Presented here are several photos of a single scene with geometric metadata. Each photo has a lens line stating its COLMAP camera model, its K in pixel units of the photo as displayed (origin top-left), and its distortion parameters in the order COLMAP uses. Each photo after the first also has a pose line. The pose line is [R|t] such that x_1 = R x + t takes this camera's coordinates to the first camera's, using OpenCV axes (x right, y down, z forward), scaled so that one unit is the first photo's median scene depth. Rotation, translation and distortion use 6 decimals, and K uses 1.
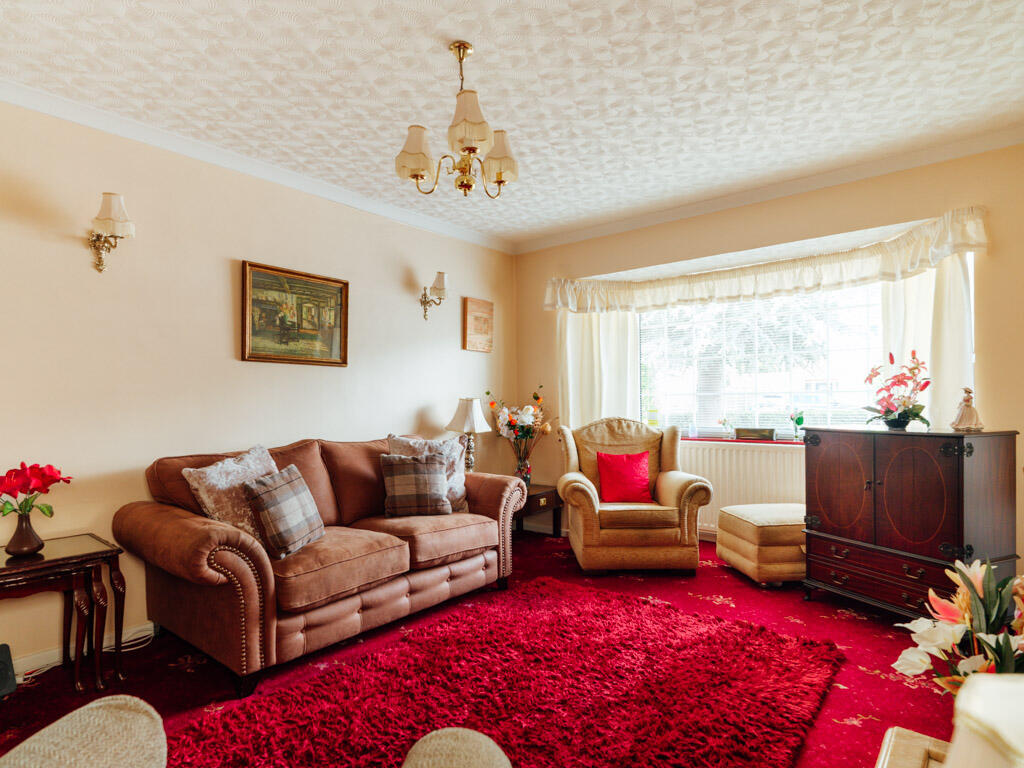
lens RADIAL K [[553.1, 0, 512.0], [0, 553.1, 384.0], [0, 0, 1]] dist [-0.000055, -0.002234]
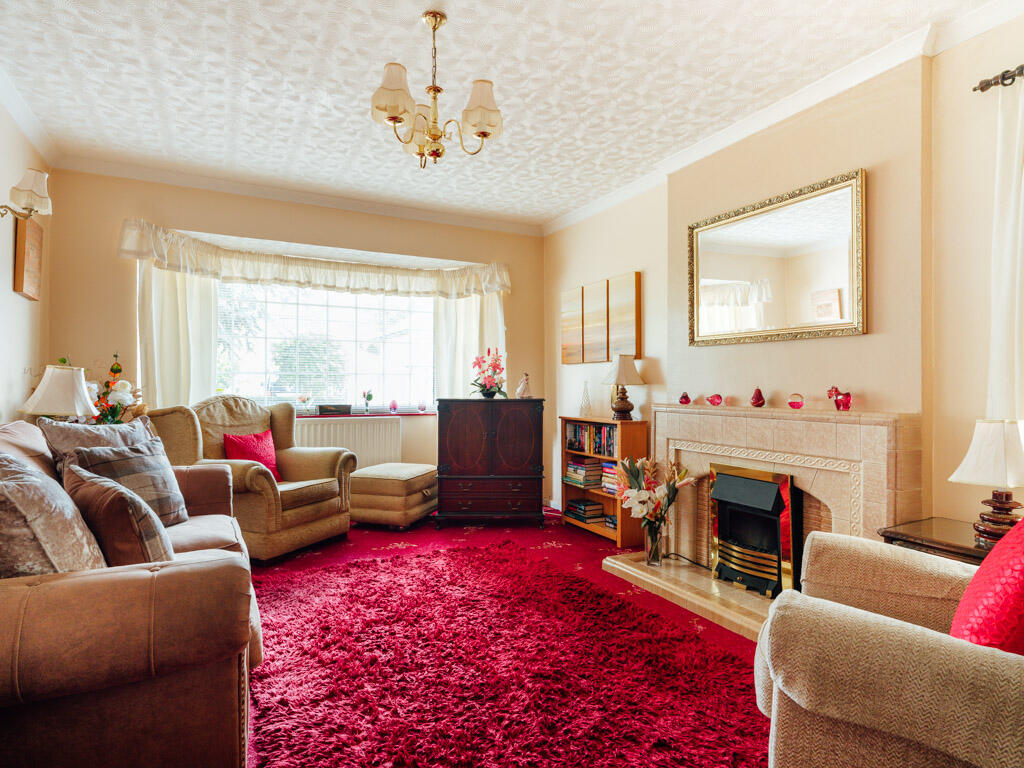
lens RADIAL K [[537.0, 0, 511.1], [0, 537.0, 355.1], [0, 0, 1]] dist [0.000938, -0.000062]
pose [[0.426052, 0.065135, 0.902351, -0.458839], [-0.033429, 0.997857, -0.056245, 0.032310], [-0.904081, -0.006202, 0.427317, 0.233964]]
